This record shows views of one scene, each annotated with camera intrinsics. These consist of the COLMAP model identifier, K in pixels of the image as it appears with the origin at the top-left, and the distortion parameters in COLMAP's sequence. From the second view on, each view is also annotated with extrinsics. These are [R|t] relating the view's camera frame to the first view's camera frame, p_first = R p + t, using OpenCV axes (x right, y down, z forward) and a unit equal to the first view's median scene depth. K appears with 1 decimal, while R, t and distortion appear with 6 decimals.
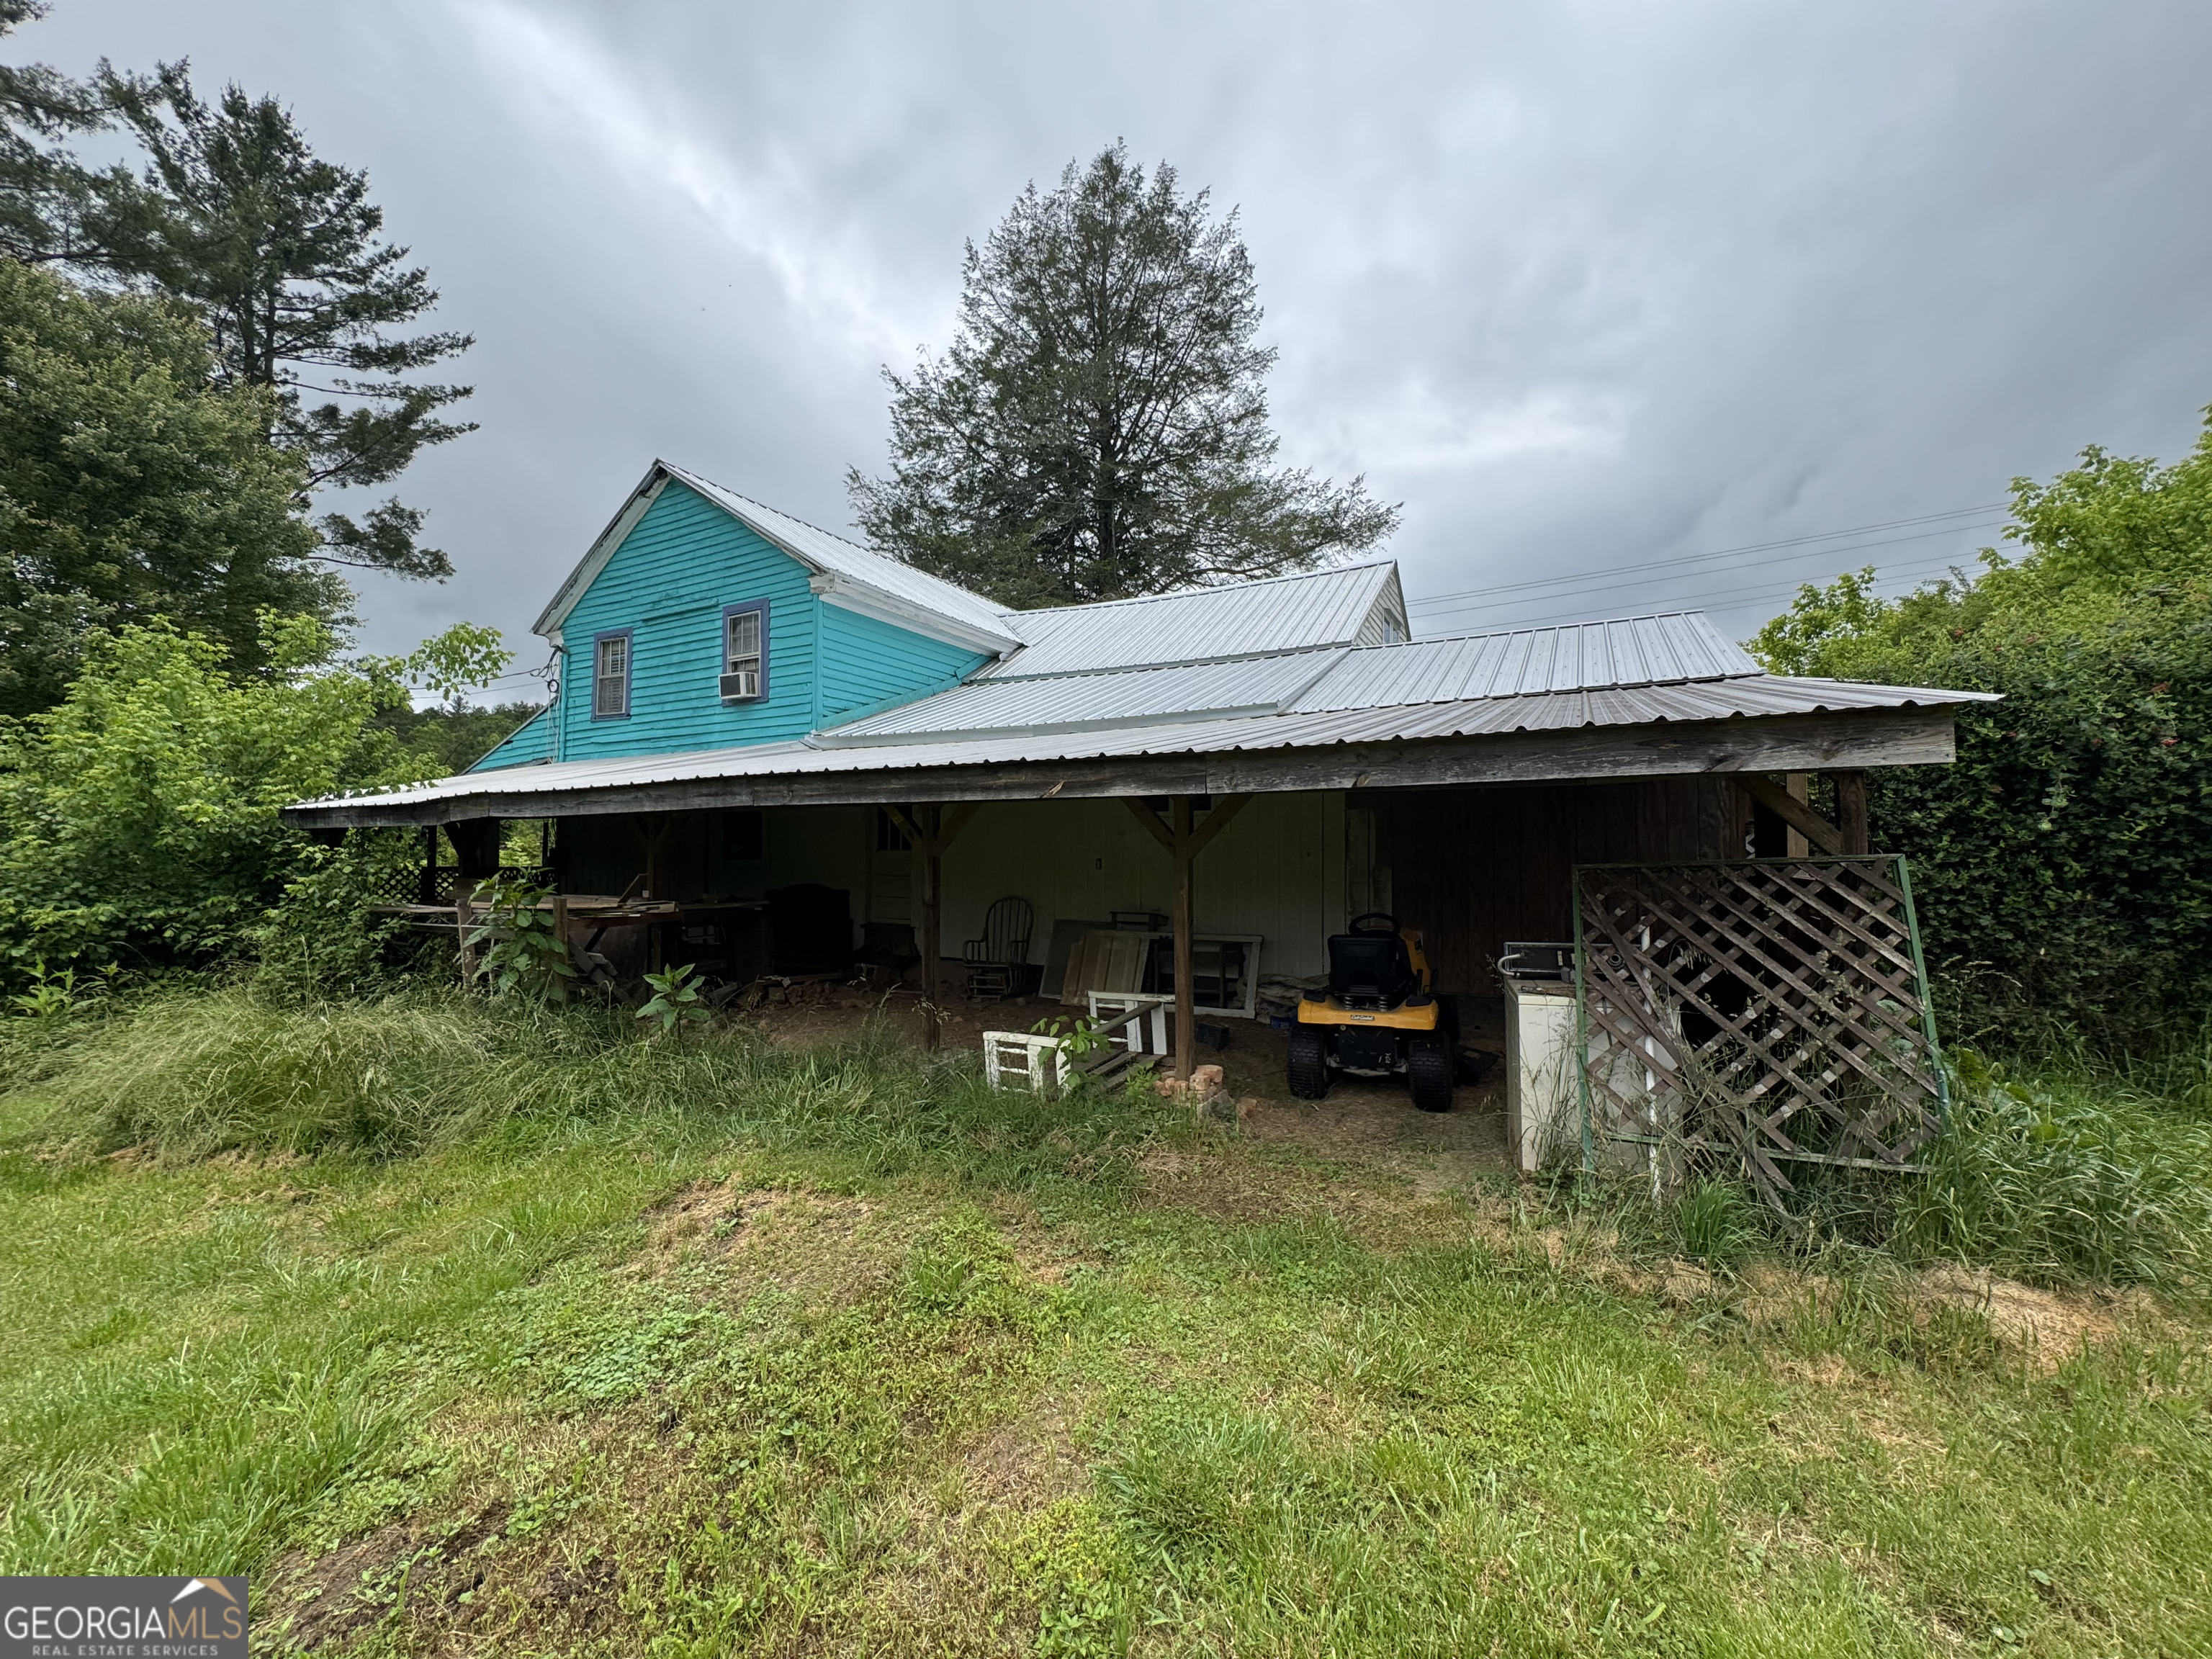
lens RADIAL K [[884.3, 0, 1094.0], [0, 884.3, 831.3], [0, 0, 1]] dist [-0.001894, -0.000567]
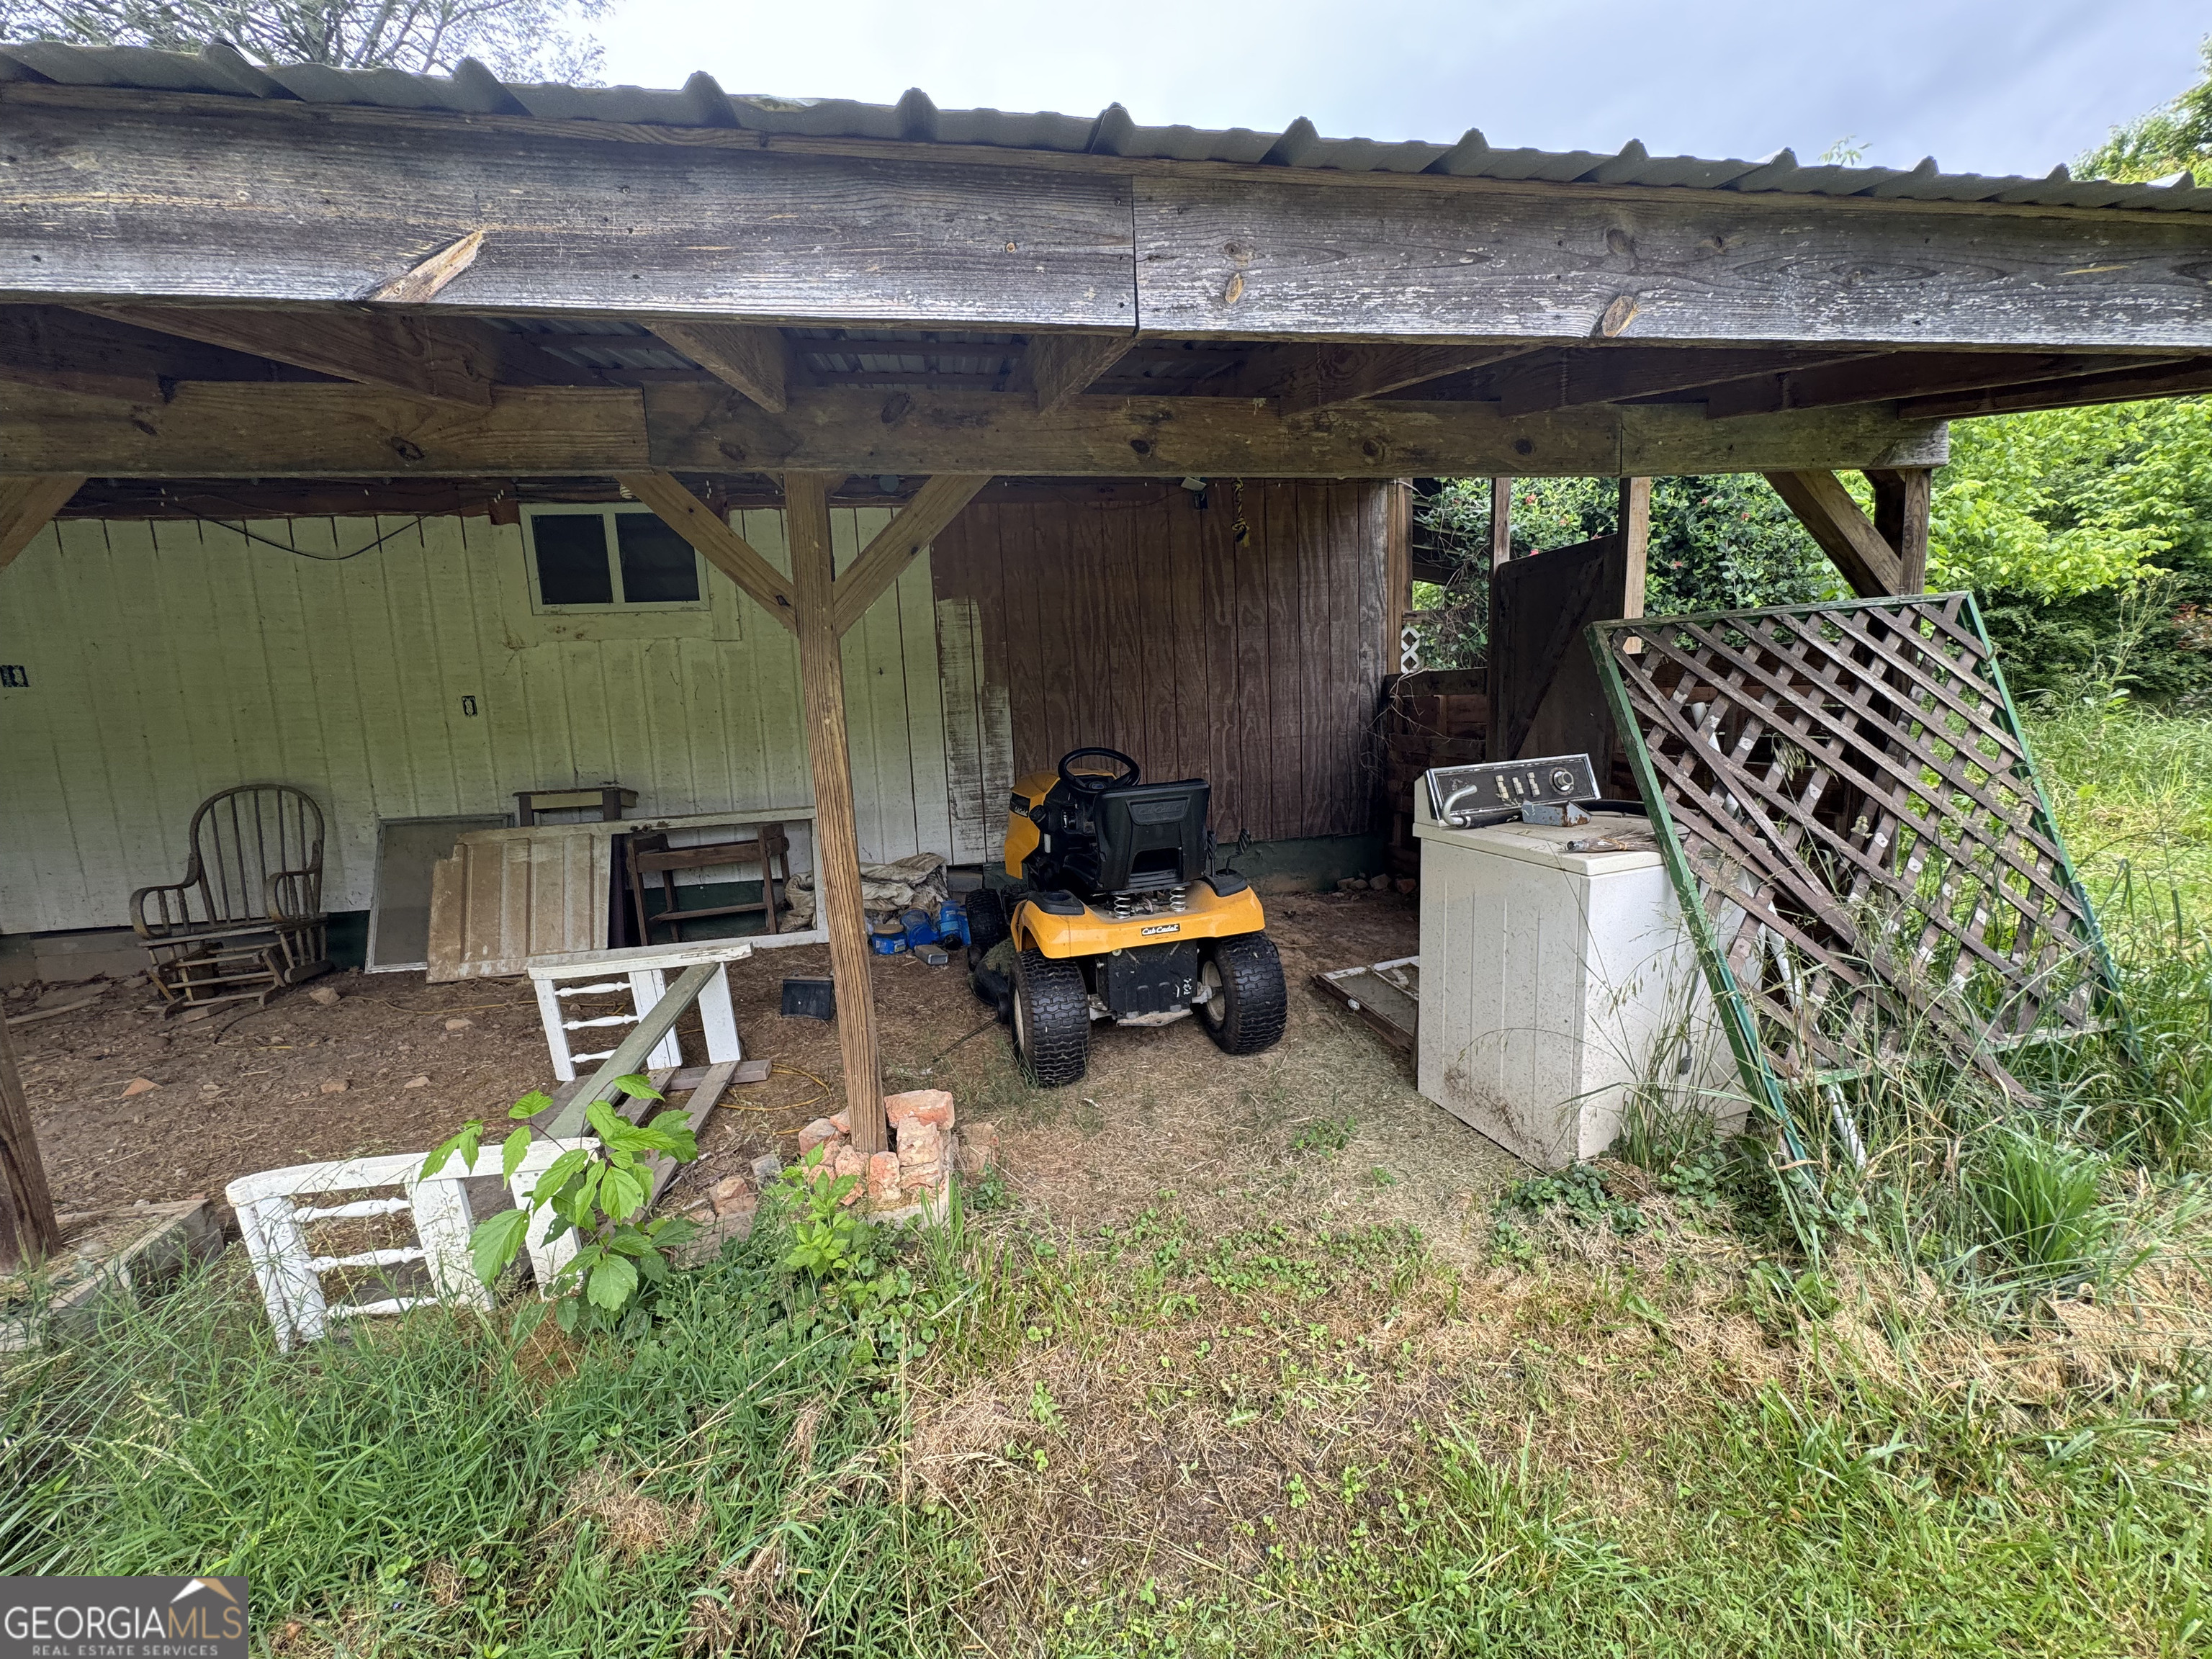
lens RADIAL K [[884.3, 0, 1106.6], [0, 884.3, 834.4], [0, 0, 1]] dist [-0.001894, -0.000567]
pose [[0.775527, -0.132560, 0.617241, -0.057970], [0.027777, 0.983925, 0.176410, 0.049911], [-0.630703, -0.119666, 0.766742, 0.573657]]
